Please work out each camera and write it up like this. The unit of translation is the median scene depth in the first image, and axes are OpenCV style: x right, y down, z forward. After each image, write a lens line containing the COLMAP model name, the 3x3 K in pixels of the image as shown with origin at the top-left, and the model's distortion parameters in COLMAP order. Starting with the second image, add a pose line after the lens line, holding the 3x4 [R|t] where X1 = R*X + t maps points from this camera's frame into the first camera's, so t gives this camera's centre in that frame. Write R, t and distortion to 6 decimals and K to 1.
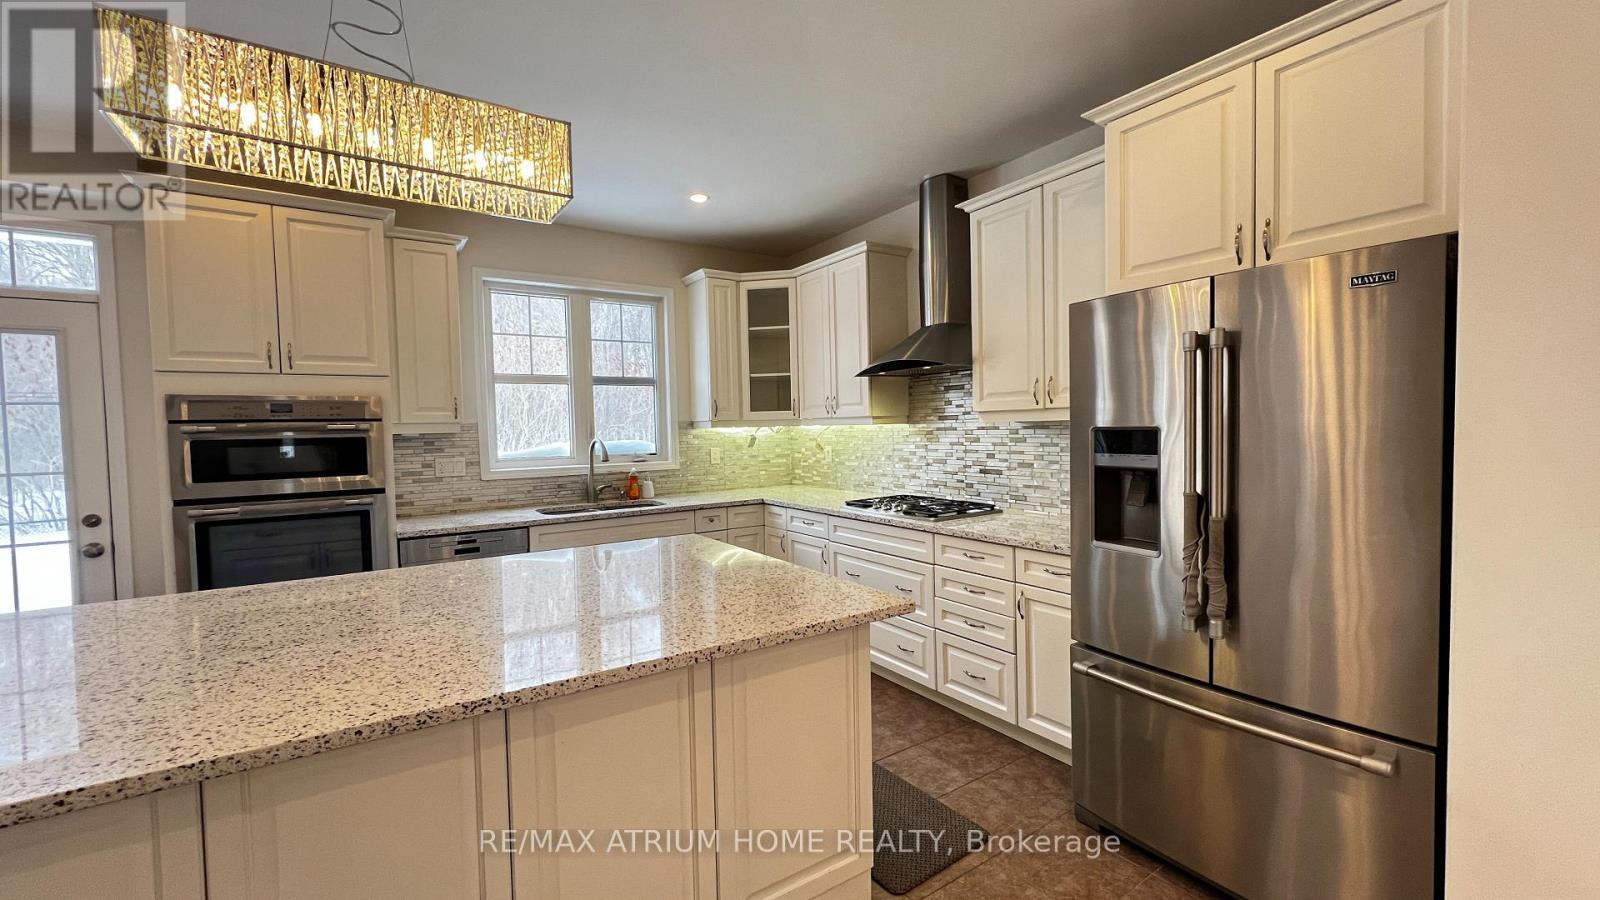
lens RADIAL K [[634.8, 0, 802.1], [0, 634.8, 452.7], [0, 0, 1]] dist [0.000868, -0.000604]
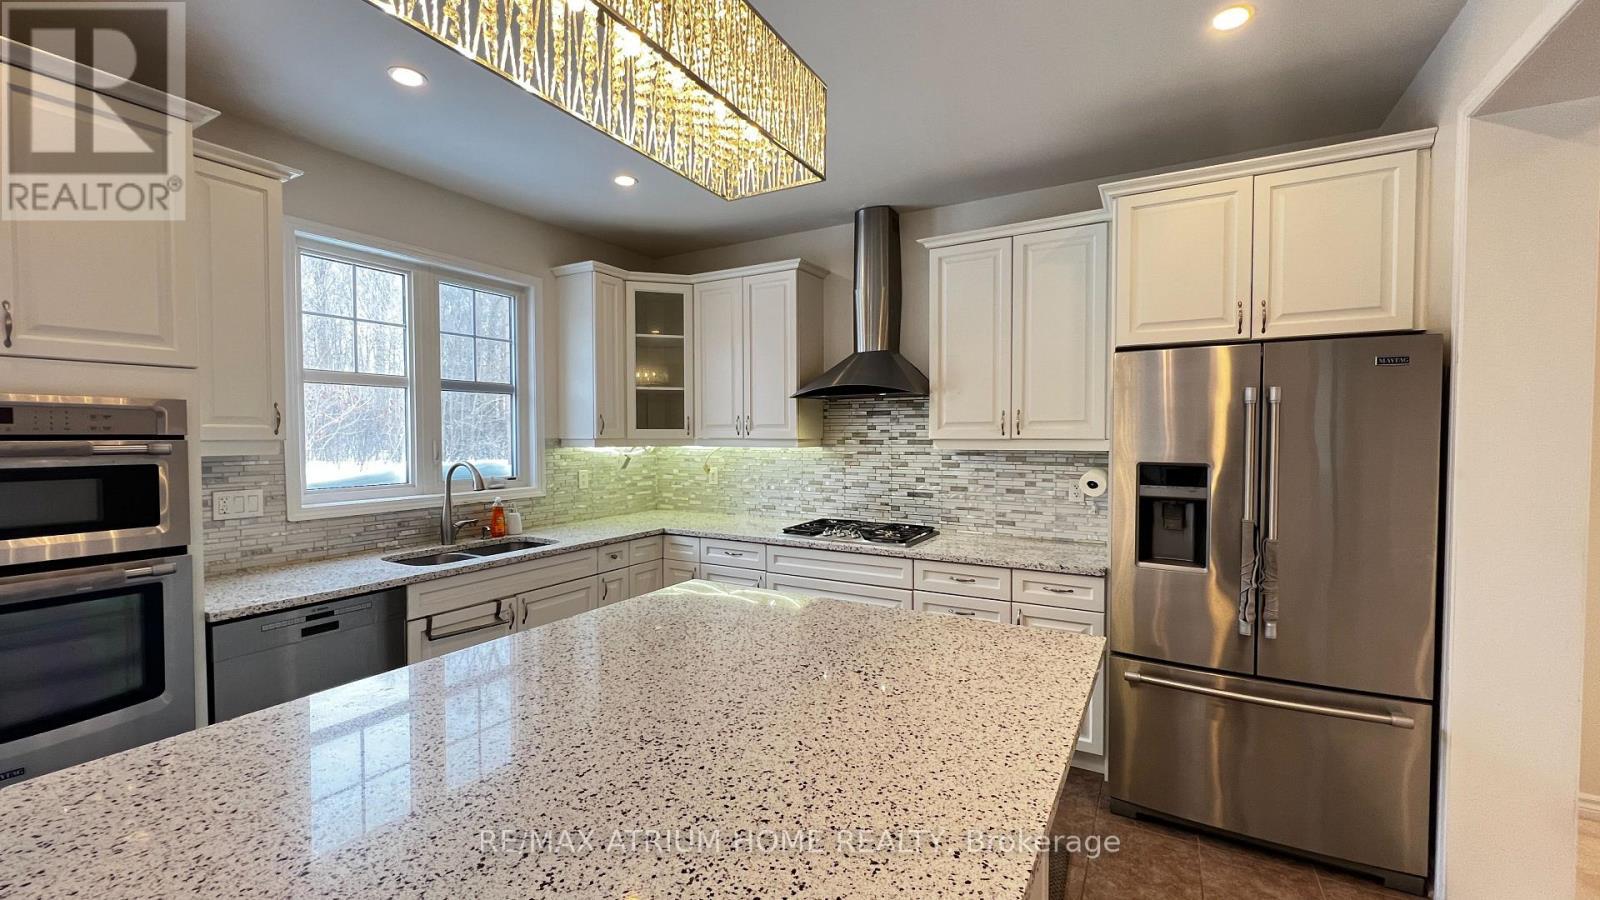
lens RADIAL K [[634.8, 0, 802.1], [0, 634.8, 452.7], [0, 0, 1]] dist [0.000868, -0.000604]
pose [[0.896494, 0.007114, 0.442999, -0.318709], [0.000465, 0.999855, -0.016997, -0.020433], [-0.443056, 0.015443, 0.896361, 0.132820]]
